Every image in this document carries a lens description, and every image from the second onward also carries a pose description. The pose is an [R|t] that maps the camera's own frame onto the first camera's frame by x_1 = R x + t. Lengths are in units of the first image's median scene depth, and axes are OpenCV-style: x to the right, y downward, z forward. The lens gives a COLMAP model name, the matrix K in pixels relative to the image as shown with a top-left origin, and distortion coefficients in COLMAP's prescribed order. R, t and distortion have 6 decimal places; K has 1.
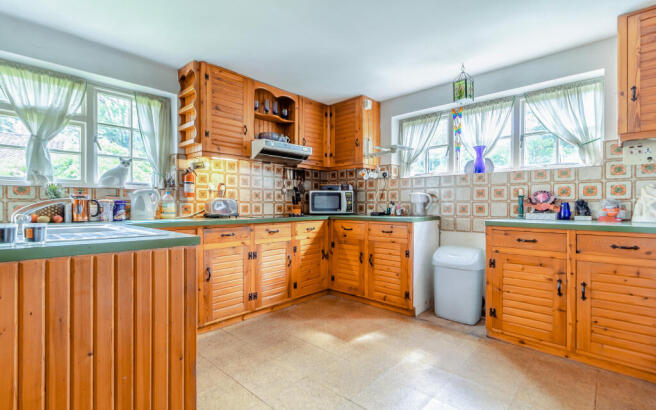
lens RADIAL K [[295.1, 0, 329.6], [0, 295.1, 207.0], [0, 0, 1]] dist [0.003583, 0.000269]
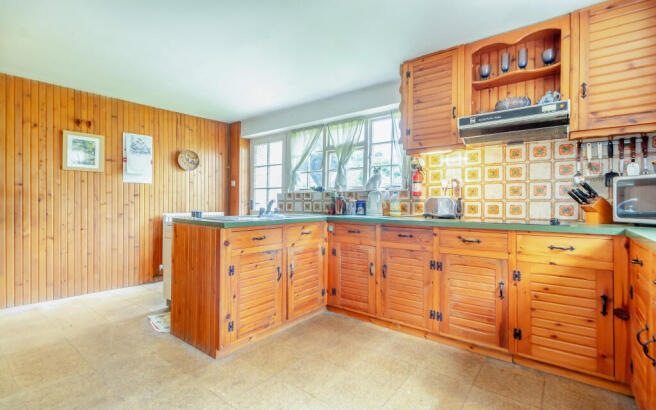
lens RADIAL K [[305.8, 0, 329.6], [0, 305.8, 201.7], [0, 0, 1]] dist [-0.001181, -0.000555]
pose [[0.094199, -0.002982, -0.995549, 0.539013], [-0.012263, 0.999916, -0.004156, -0.006323], [0.995478, 0.012599, 0.094154, 0.597070]]
